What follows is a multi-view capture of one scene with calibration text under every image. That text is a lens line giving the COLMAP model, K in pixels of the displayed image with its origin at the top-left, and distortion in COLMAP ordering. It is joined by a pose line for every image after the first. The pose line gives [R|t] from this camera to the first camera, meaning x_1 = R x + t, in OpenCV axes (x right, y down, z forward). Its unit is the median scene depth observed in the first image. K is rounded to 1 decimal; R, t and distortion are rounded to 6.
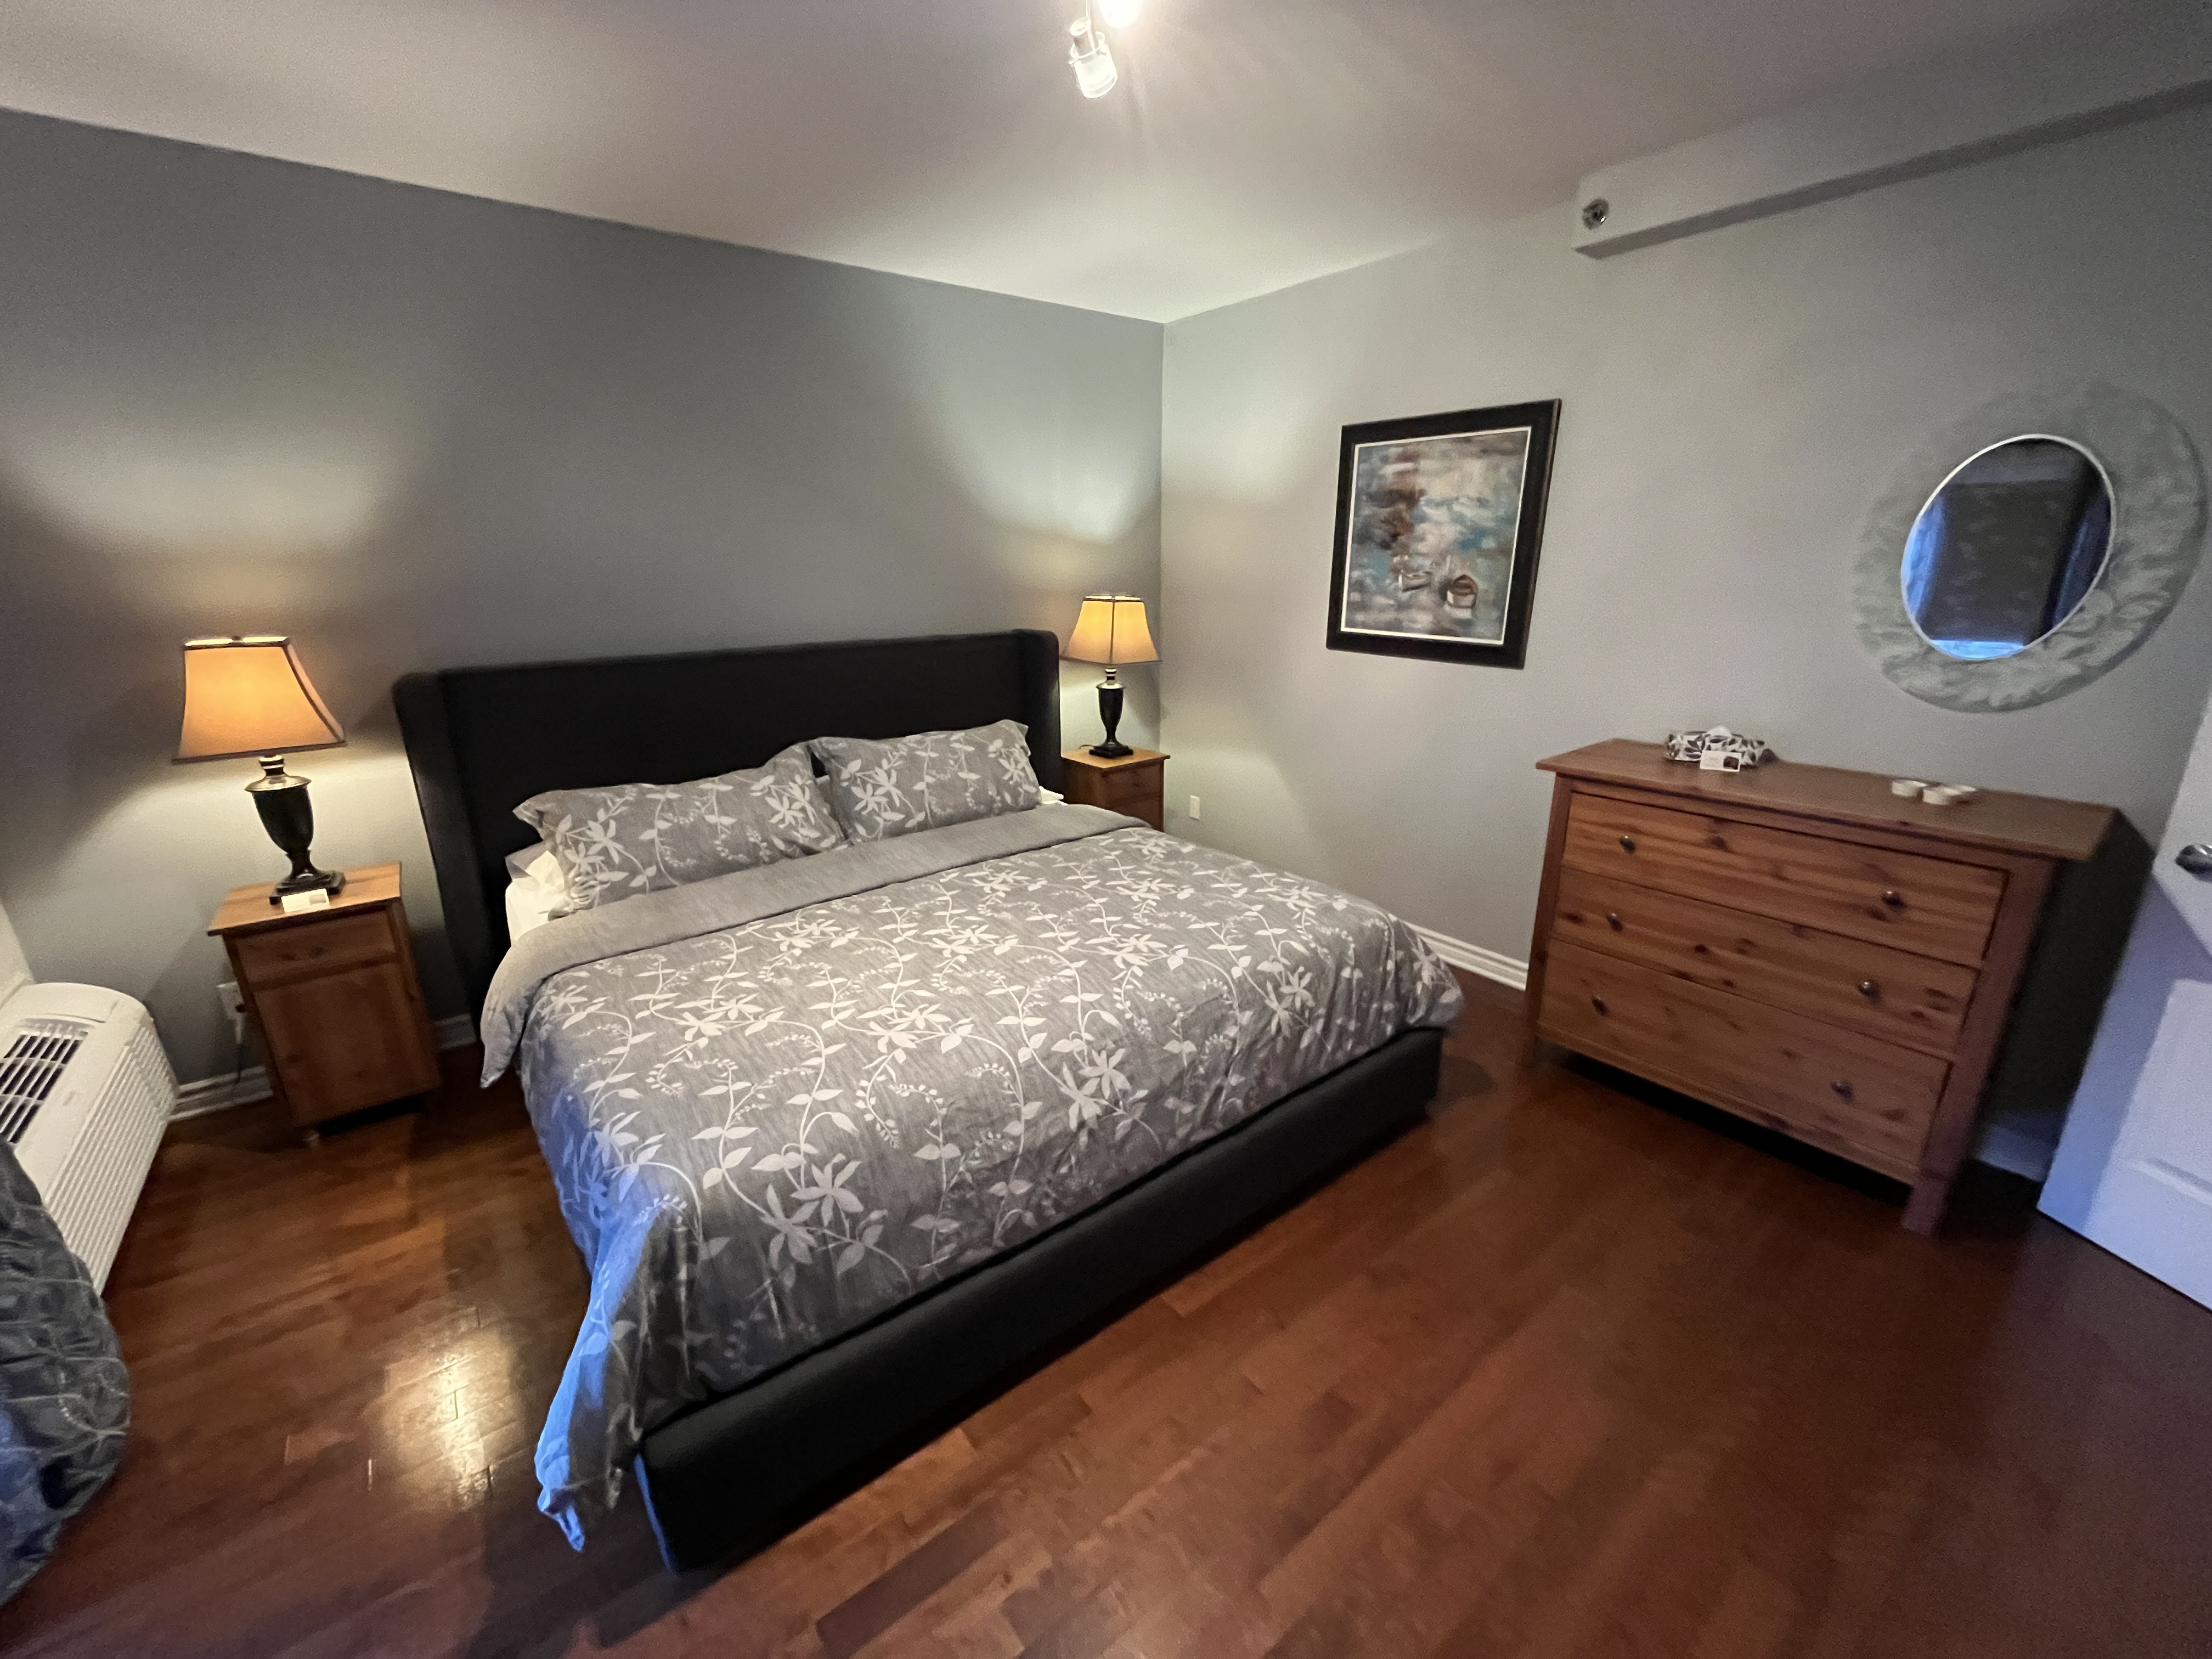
lens RADIAL K [[898.1, 0, 1099.5], [0, 898.1, 829.1], [0, 0, 1]] dist [-0.002523, -0.000017]
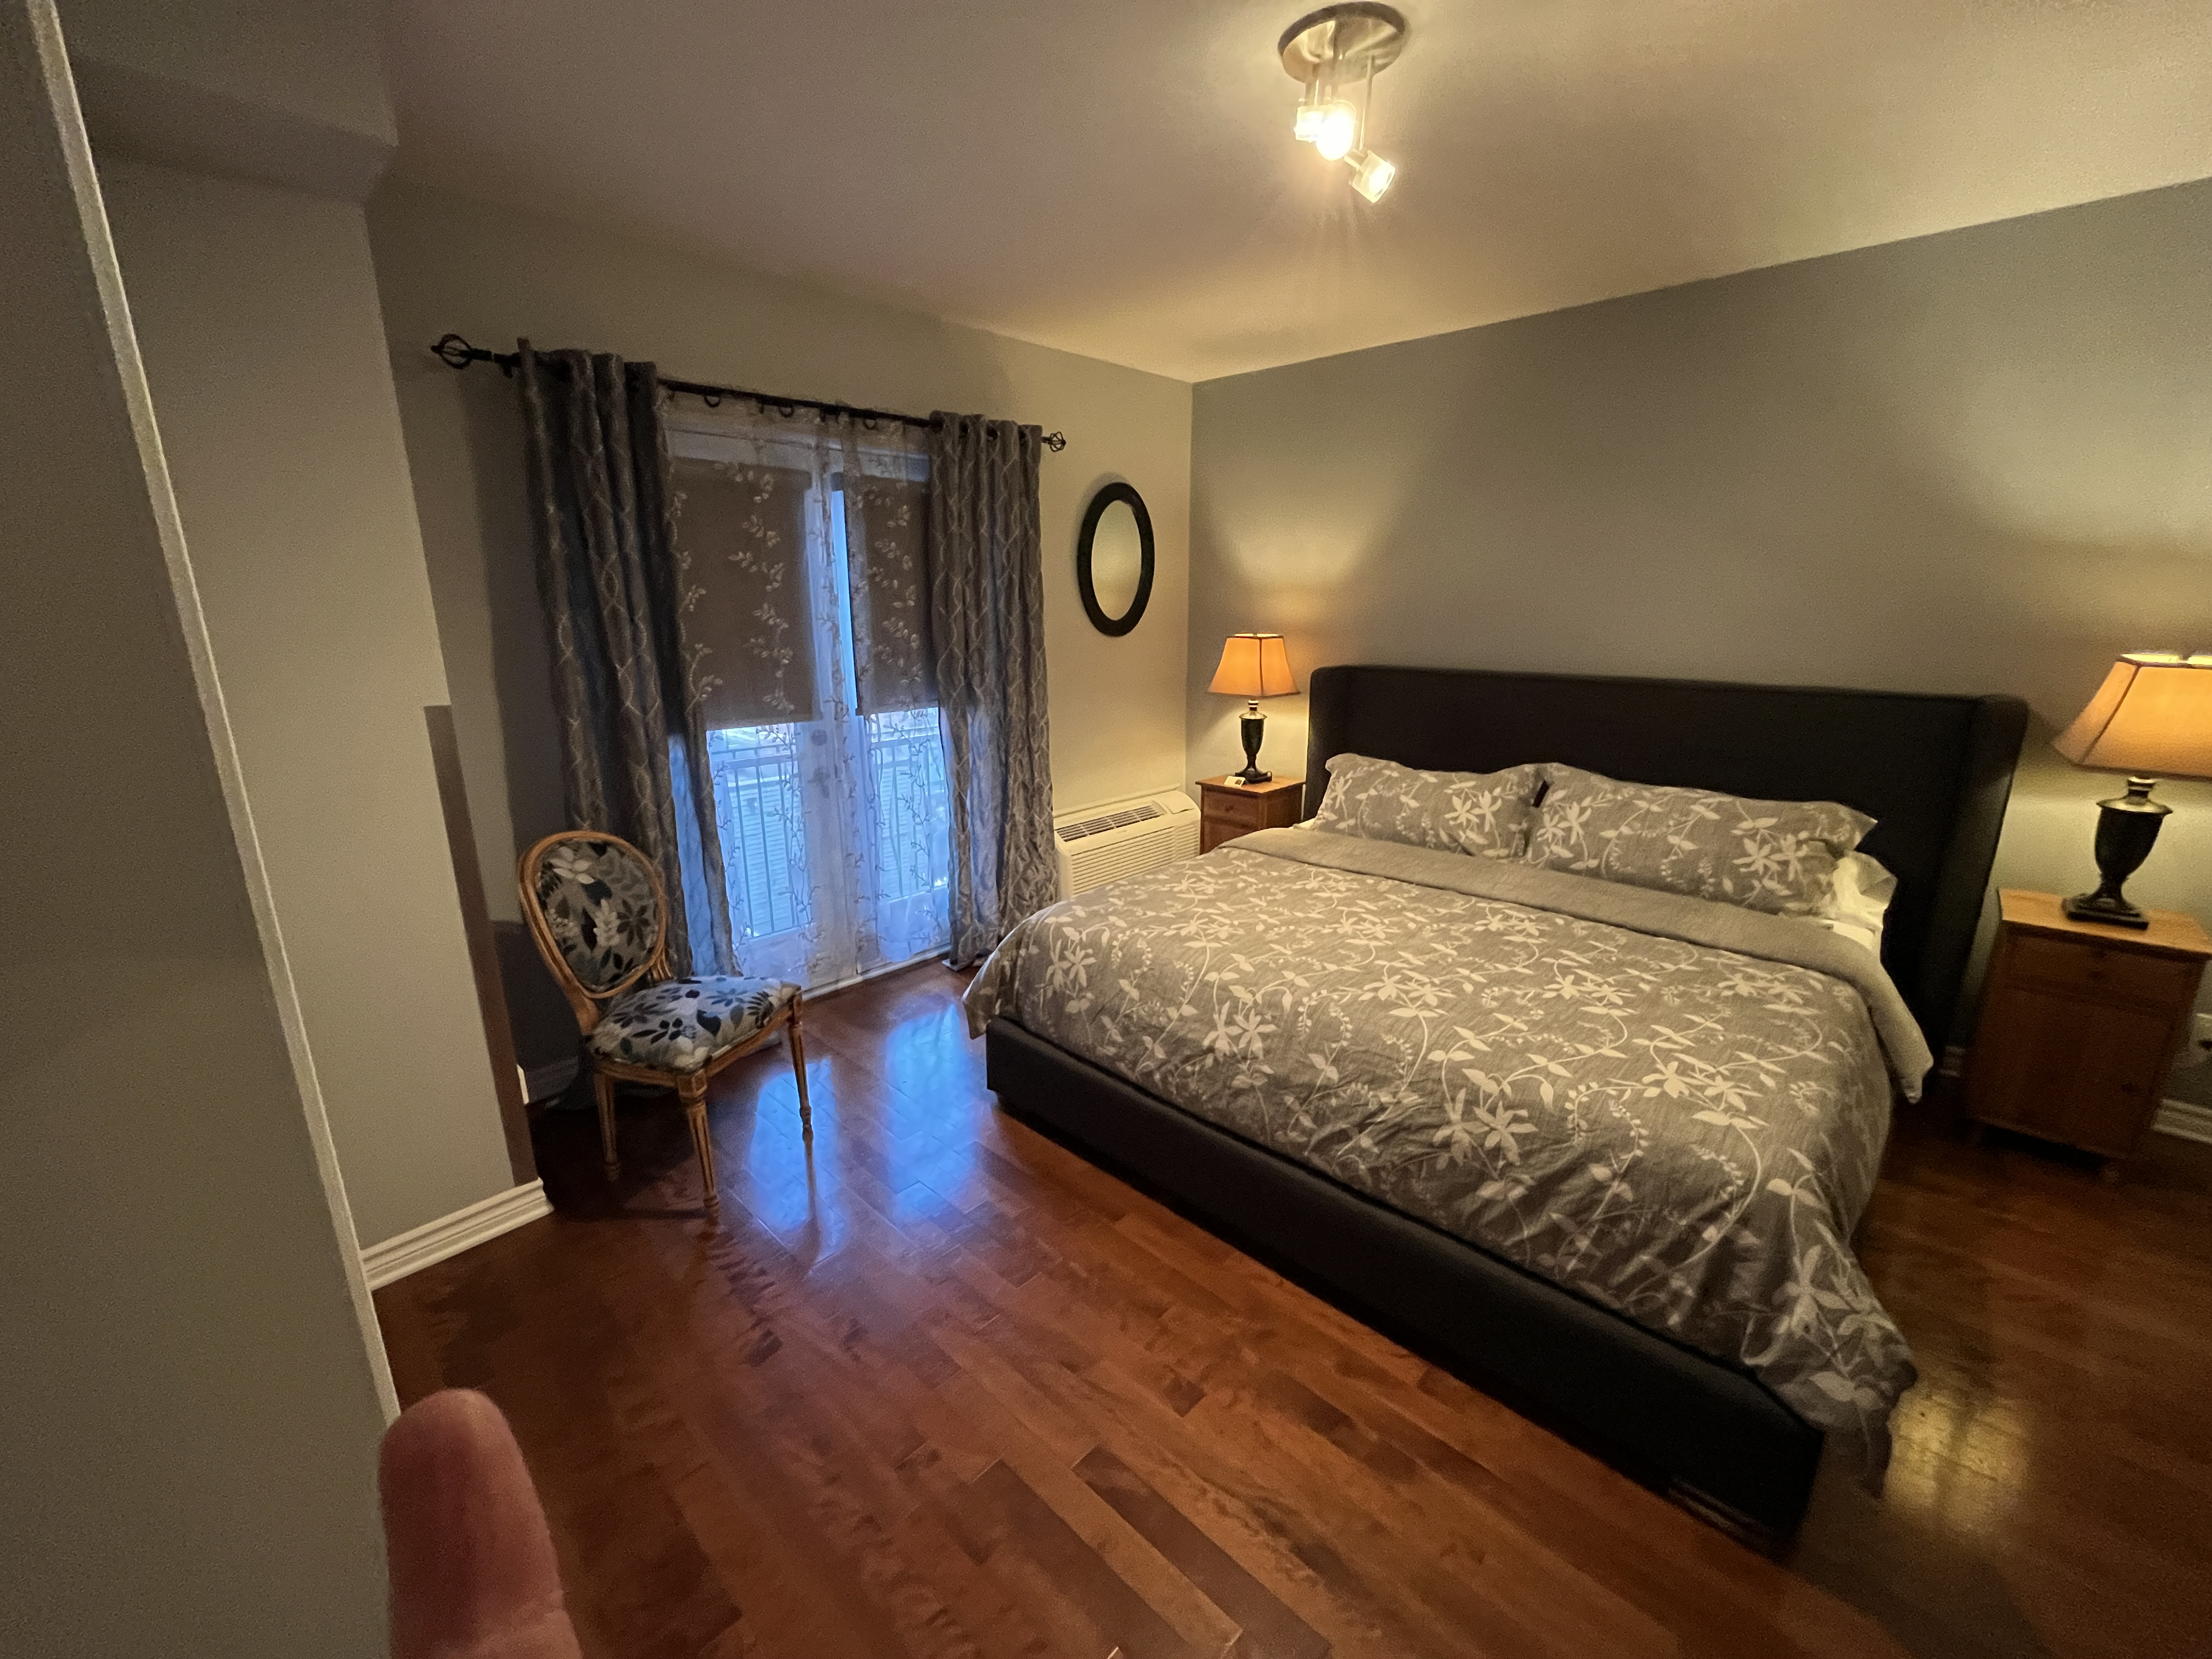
lens RADIAL K [[898.1, 0, 1097.5], [0, 898.1, 827.7], [0, 0, 1]] dist [-0.002523, -0.000017]
pose [[0.144707, 0.256019, -0.955779, 0.863358], [-0.281717, 0.936628, 0.208236, -0.137827], [0.948523, 0.239126, 0.207662, 0.424074]]
